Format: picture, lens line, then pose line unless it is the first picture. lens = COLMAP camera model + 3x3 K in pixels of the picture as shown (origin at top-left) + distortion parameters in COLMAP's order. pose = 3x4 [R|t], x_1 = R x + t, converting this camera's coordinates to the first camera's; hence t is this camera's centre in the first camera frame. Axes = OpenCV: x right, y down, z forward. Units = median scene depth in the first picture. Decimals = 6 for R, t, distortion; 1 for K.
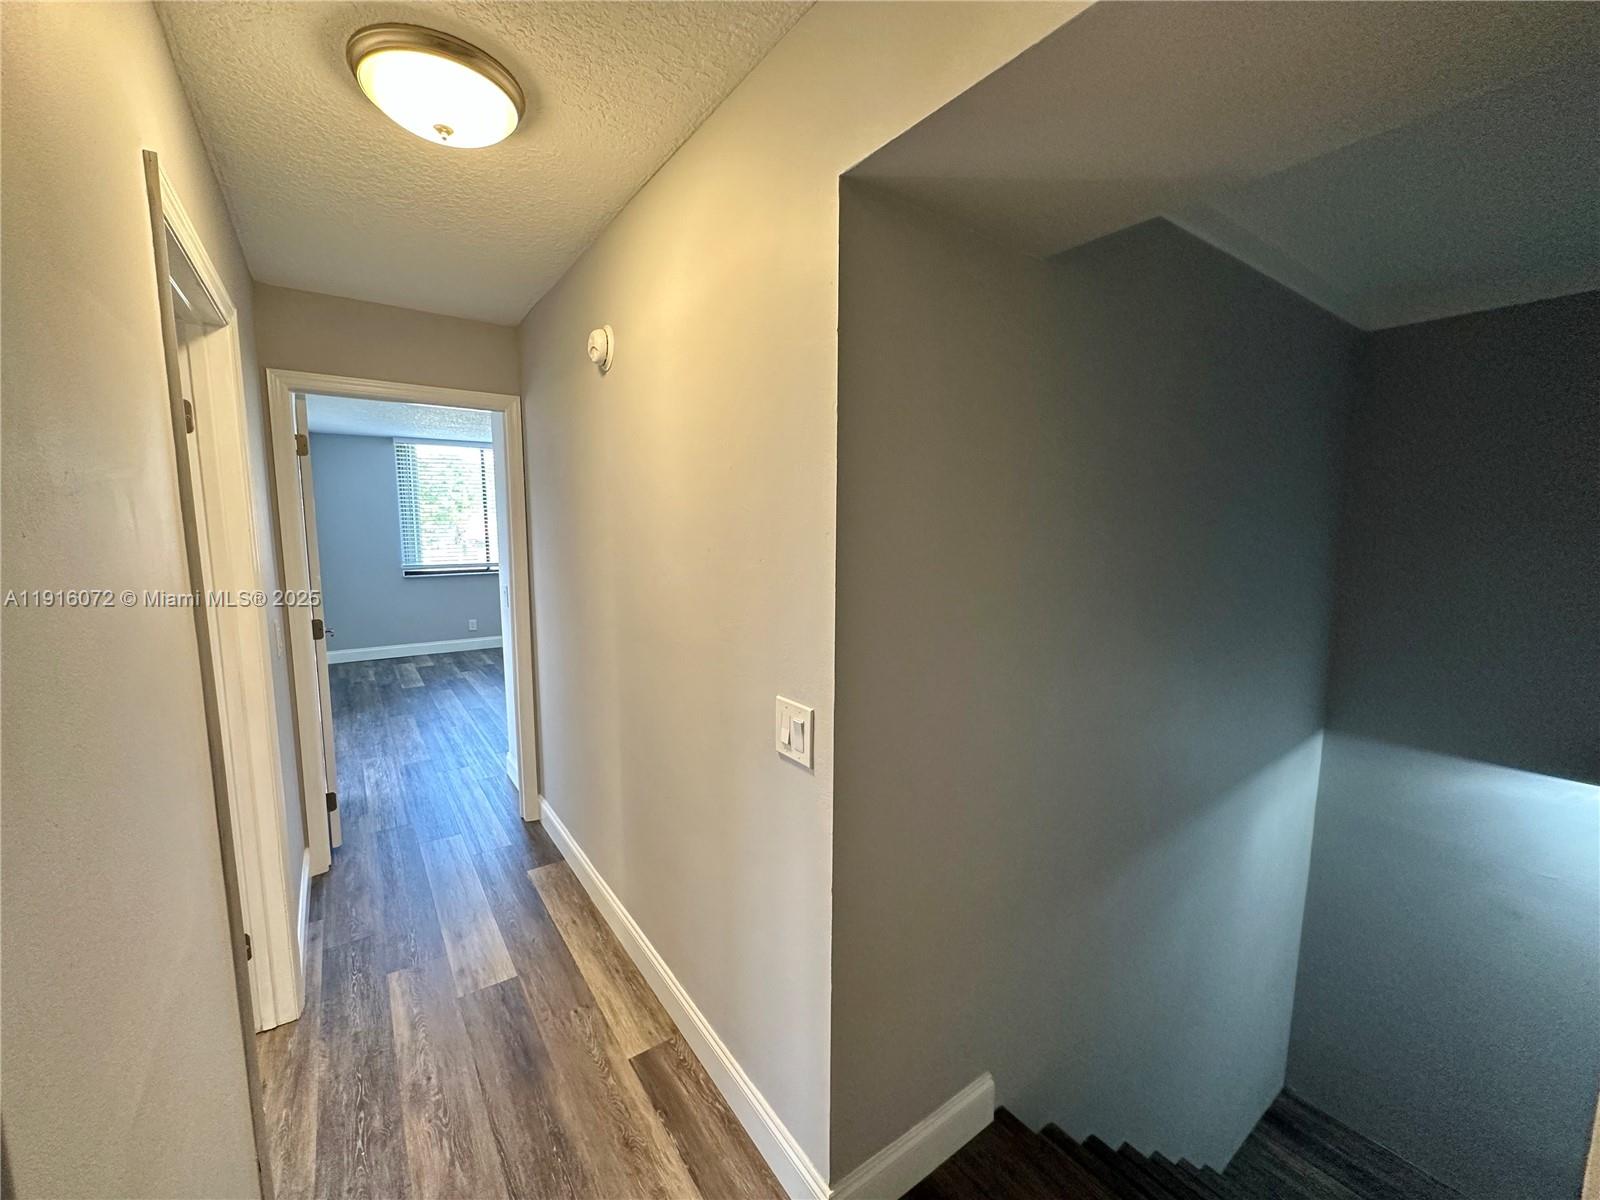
lens RADIAL K [[641.9, 0, 800.0], [0, 641.9, 600.0], [0, 0, 1]] dist [0.000786, -0.000025]
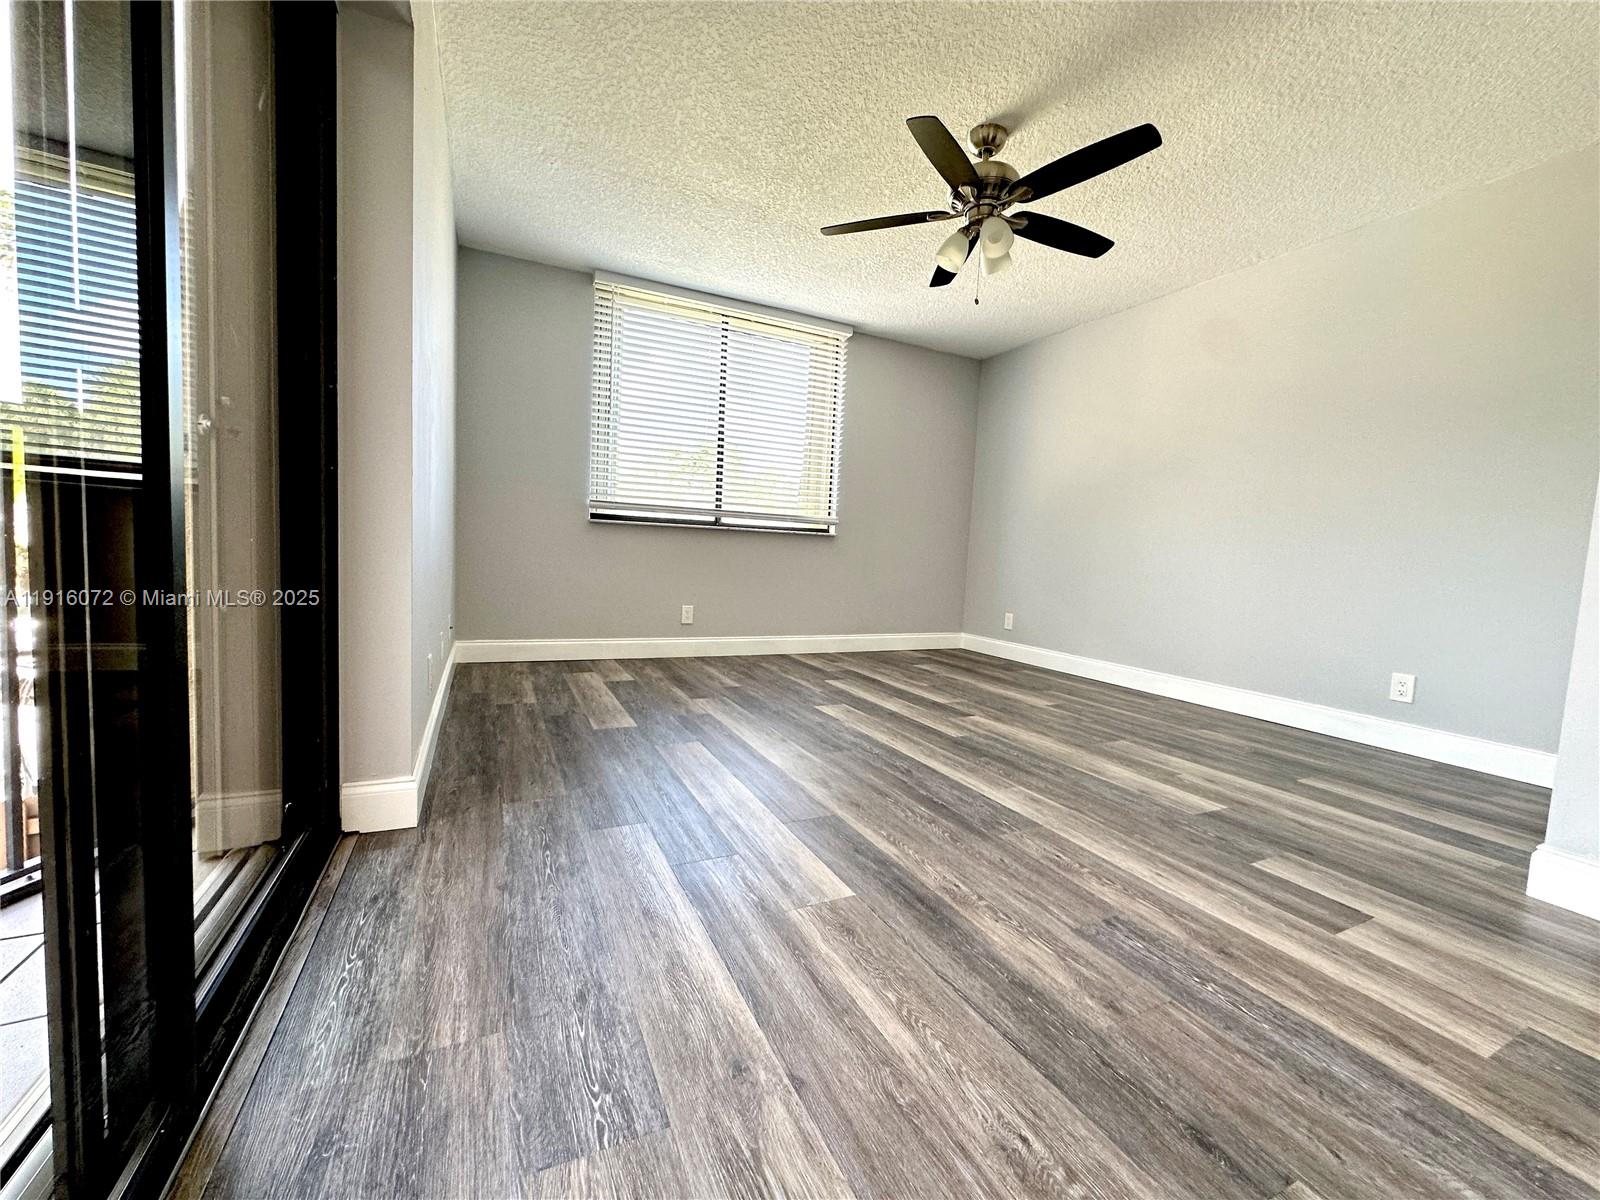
lens RADIAL K [[641.9, 0, 800.0], [0, 641.9, 600.0], [0, 0, 1]] dist [0.000786, -0.000025]
pose [[0.984757, 0.056477, -0.164514, -0.358898], [-0.064097, 0.997085, -0.041378, 0.049570], [0.161697, 0.051292, 0.985507, 0.505166]]
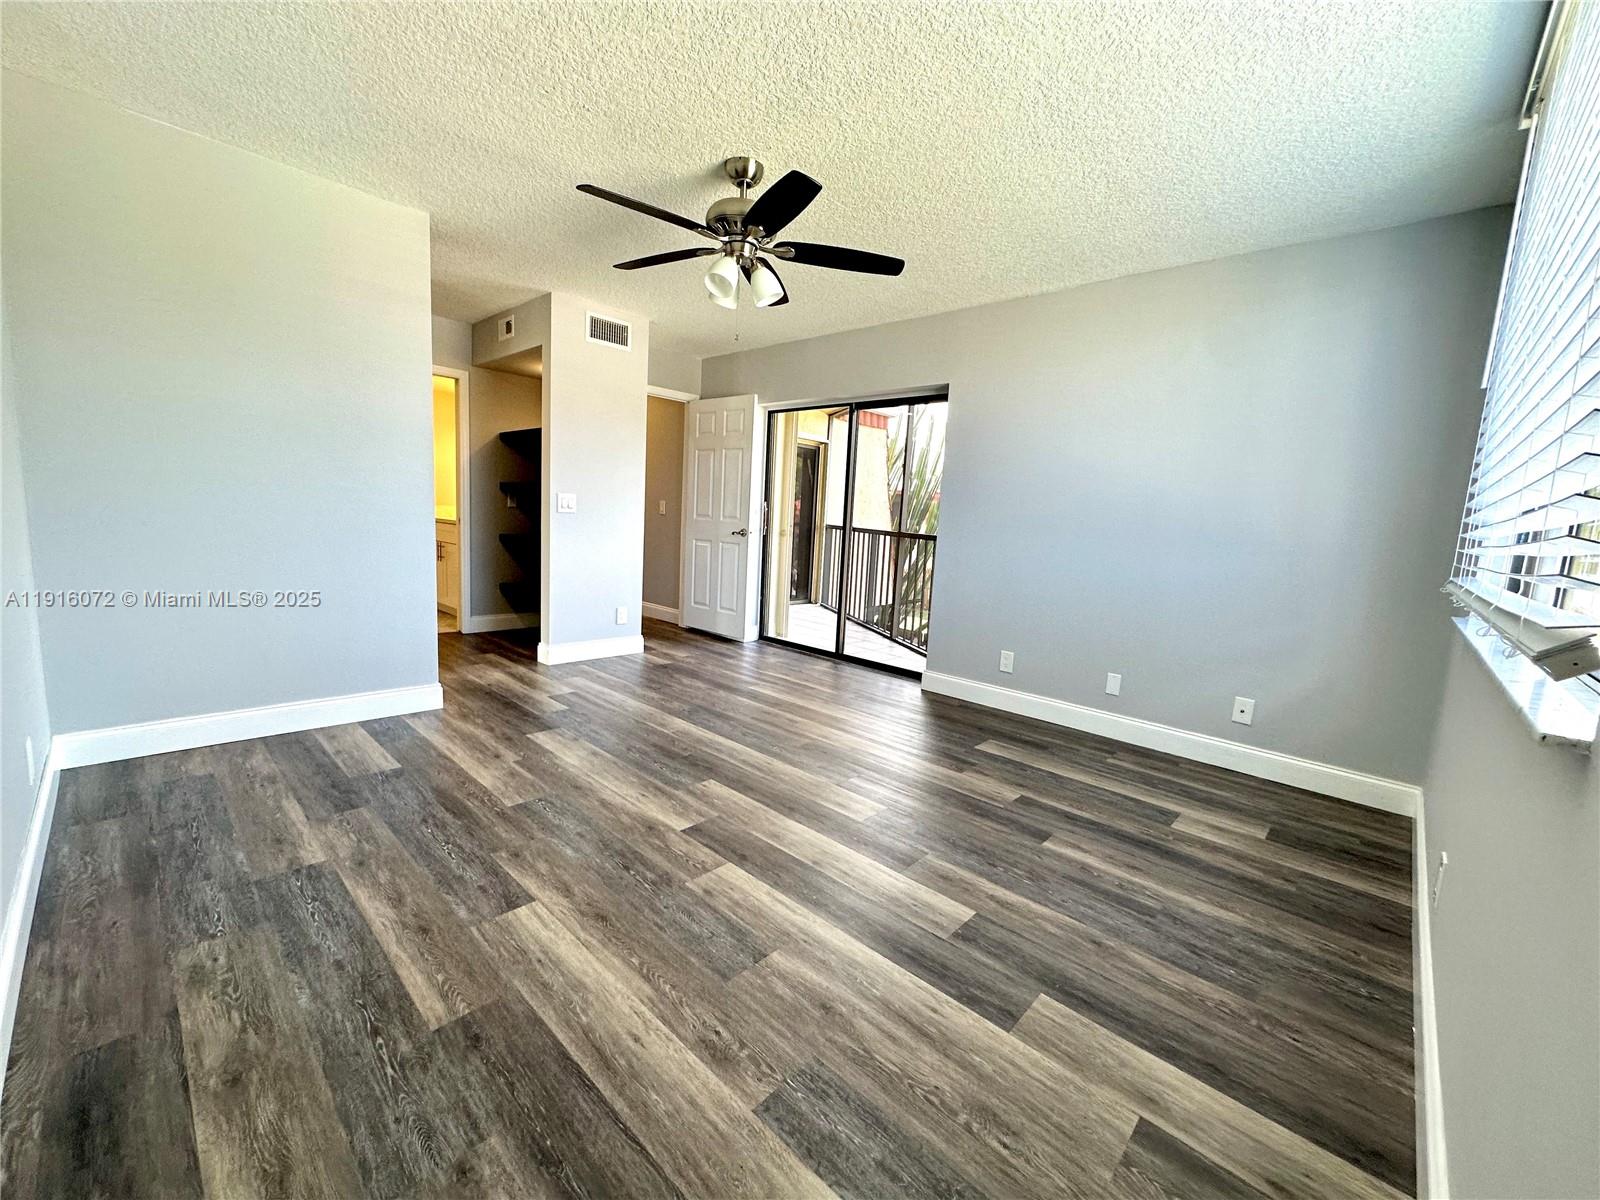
lens RADIAL K [[641.9, 0, 800.0], [0, 641.9, 600.0], [0, 0, 1]] dist [0.000786, -0.000025]
pose [[-0.979258, -0.033984, -0.199745, -0.293742], [-0.083564, 0.965826, 0.245353, -0.096068], [0.184581, 0.256955, -0.948633, 1.300755]]
